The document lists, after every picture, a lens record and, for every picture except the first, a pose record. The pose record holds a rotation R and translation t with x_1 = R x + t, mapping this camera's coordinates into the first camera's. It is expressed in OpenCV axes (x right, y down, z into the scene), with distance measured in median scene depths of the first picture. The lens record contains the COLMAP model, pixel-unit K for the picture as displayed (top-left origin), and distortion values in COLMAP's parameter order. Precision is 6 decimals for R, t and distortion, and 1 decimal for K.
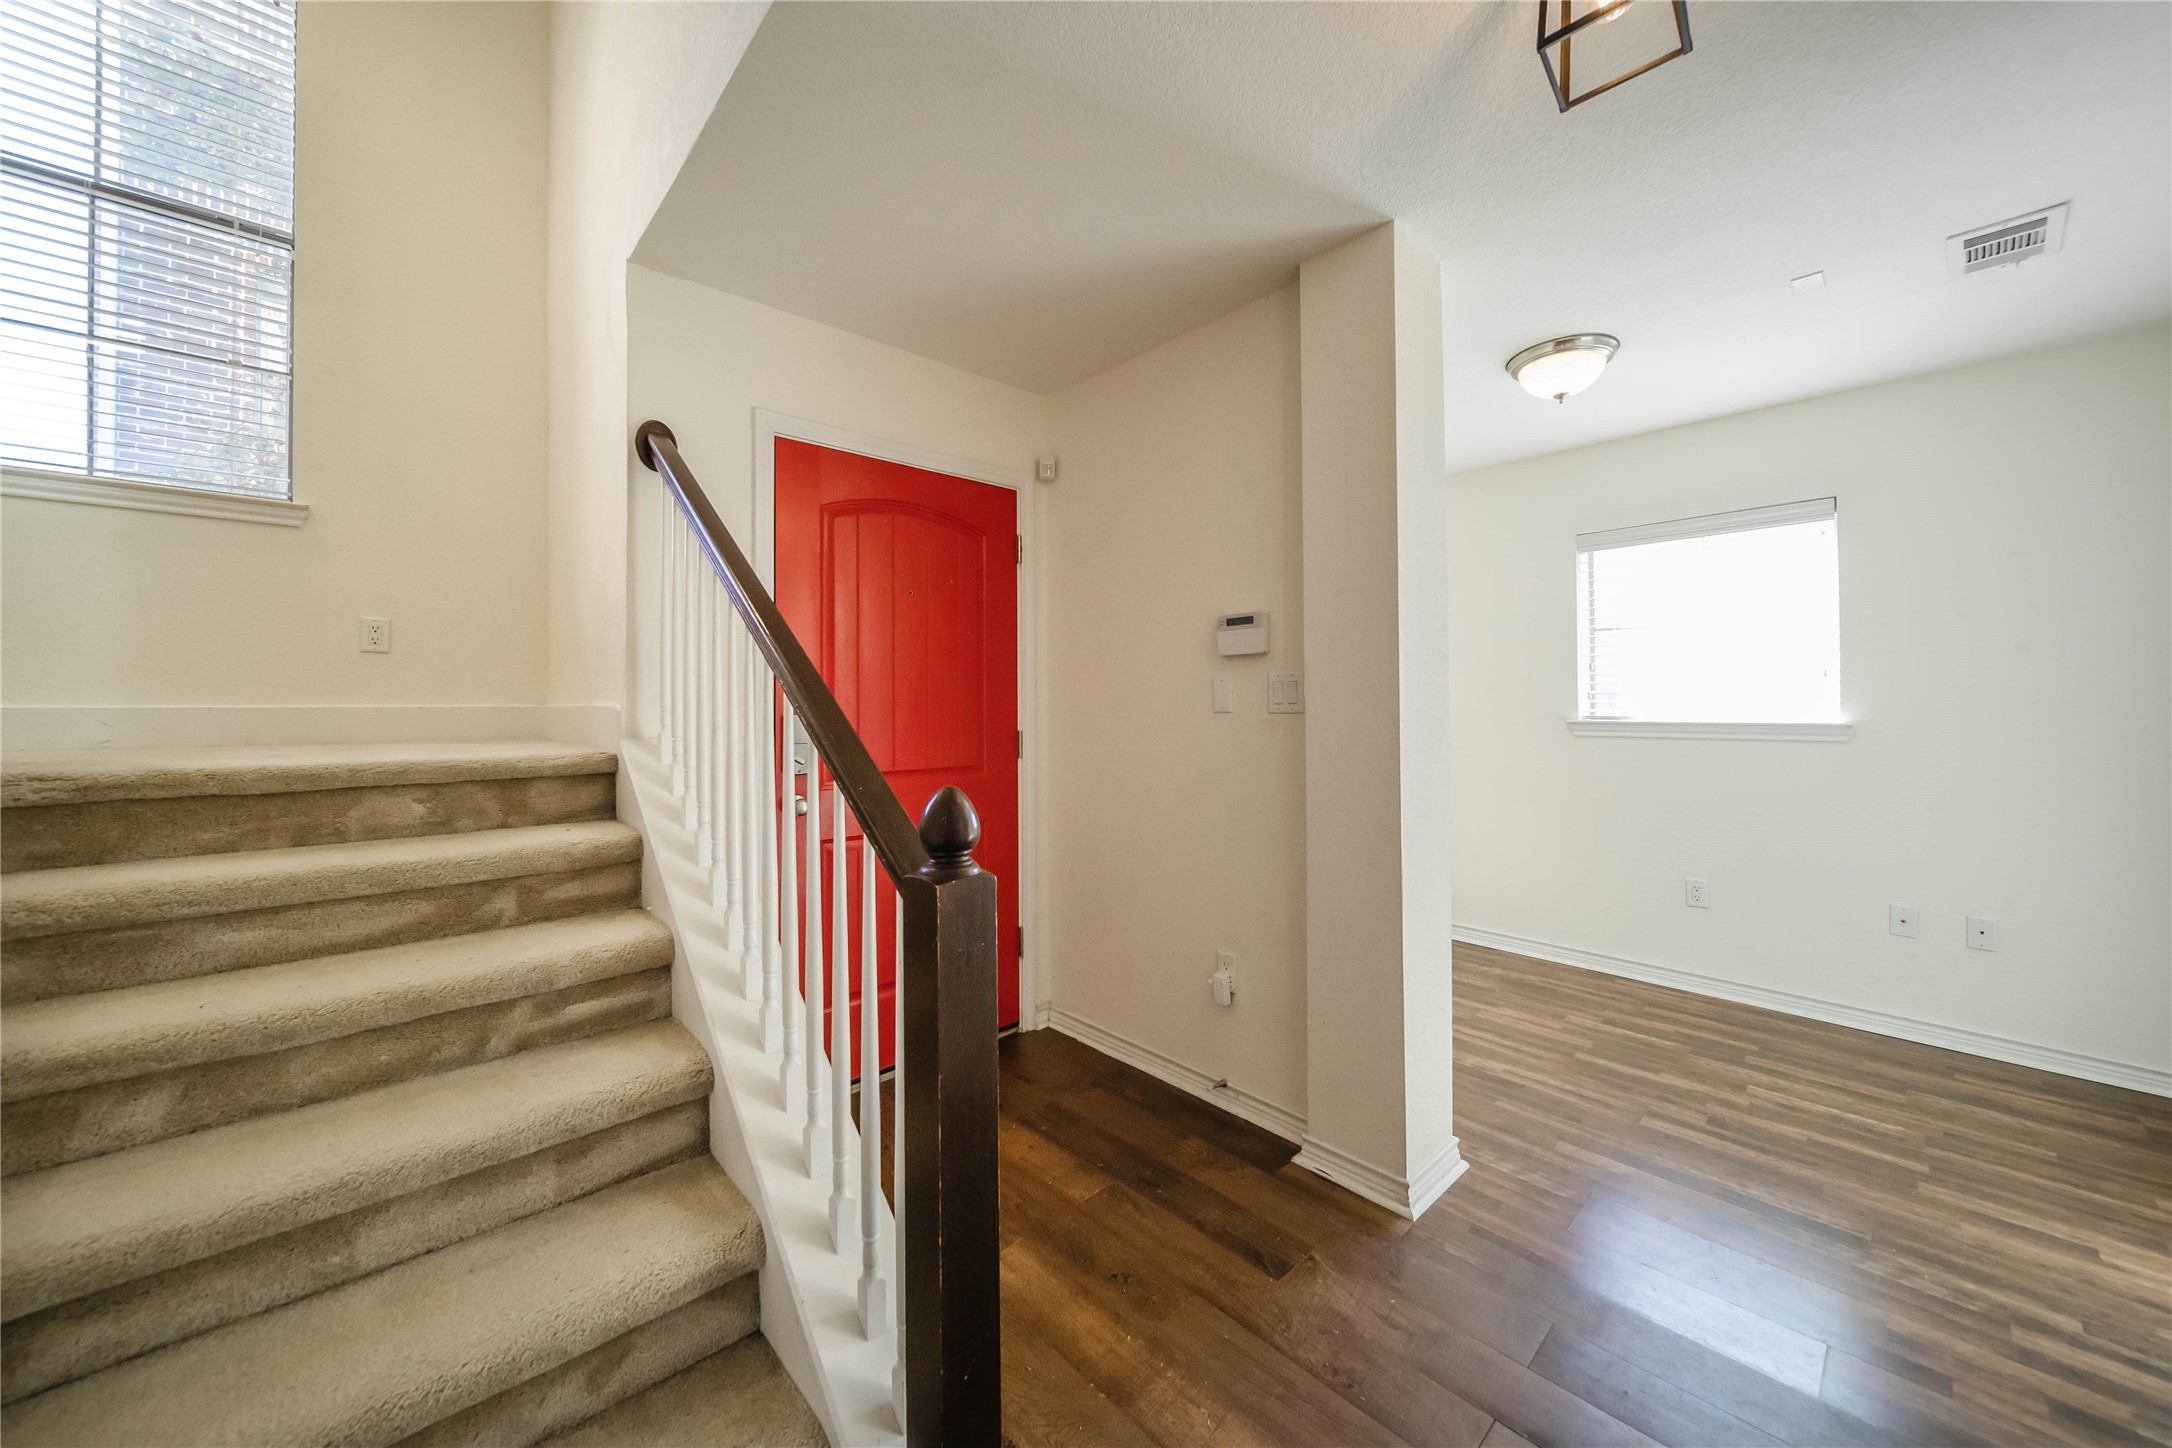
lens RADIAL K [[772.3, 0, 1080.4], [0, 772.3, 719.7], [0, 0, 1]] dist [0.001533, -0.002865]
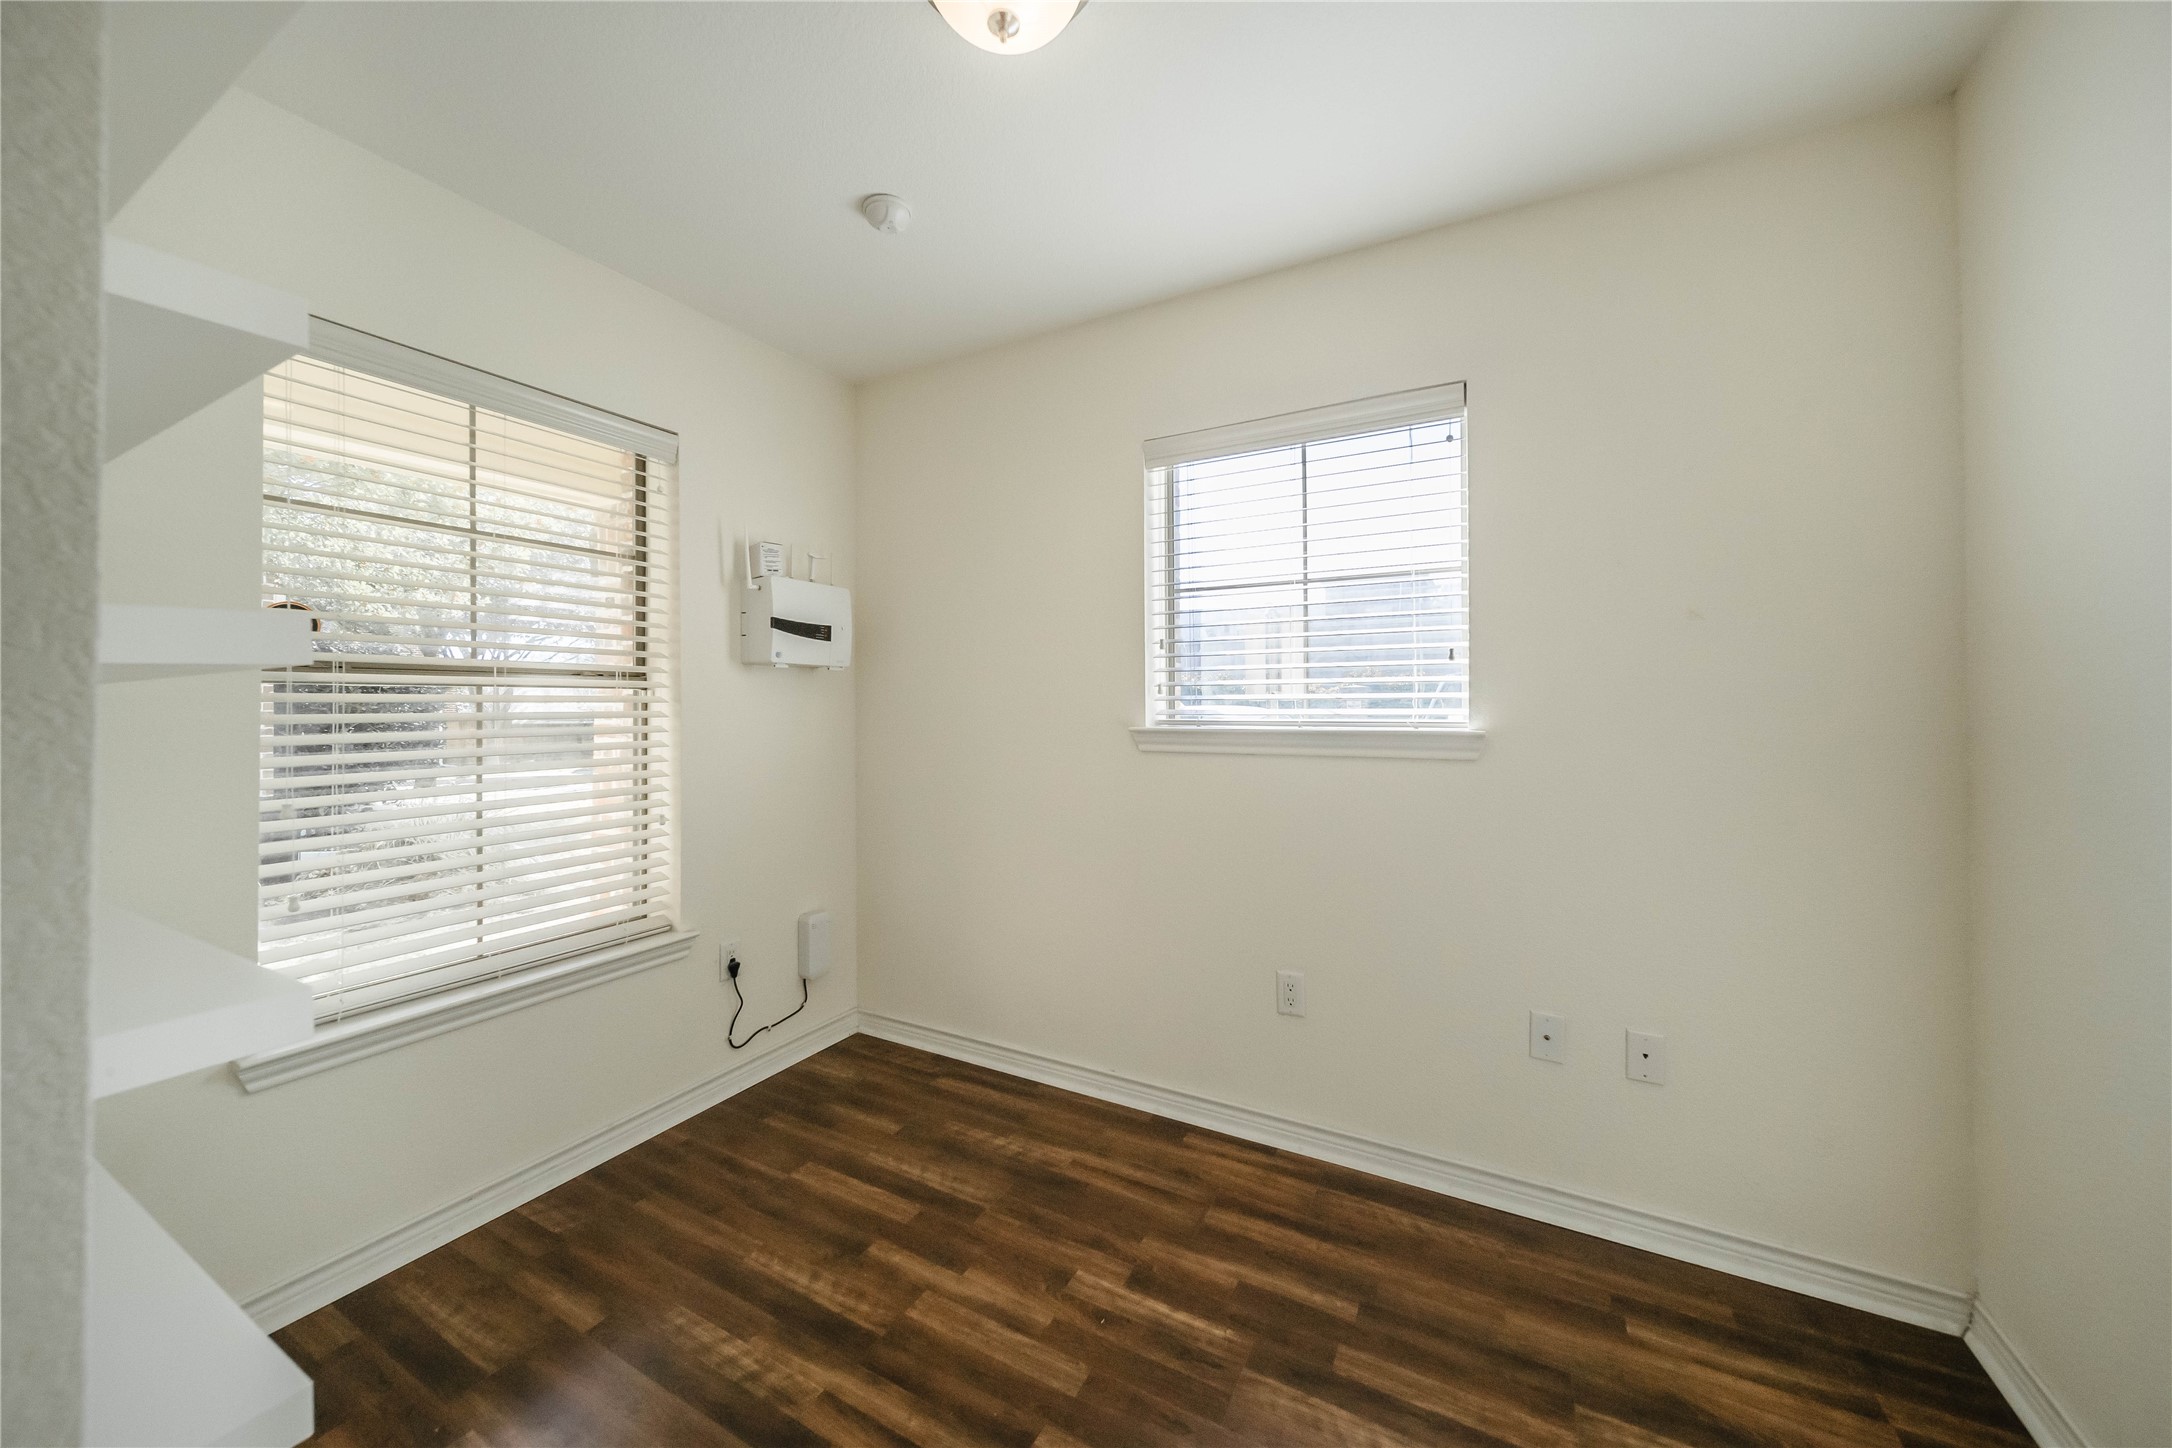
lens RADIAL K [[772.3, 0, 1080.4], [0, 772.3, 719.7], [0, 0, 1]] dist [0.001533, -0.002865]
pose [[0.946056, -0.002882, 0.323989, 0.449324], [0.001580, 0.999990, 0.004281, -0.008165], [-0.323998, -0.003538, 0.946051, 0.474780]]
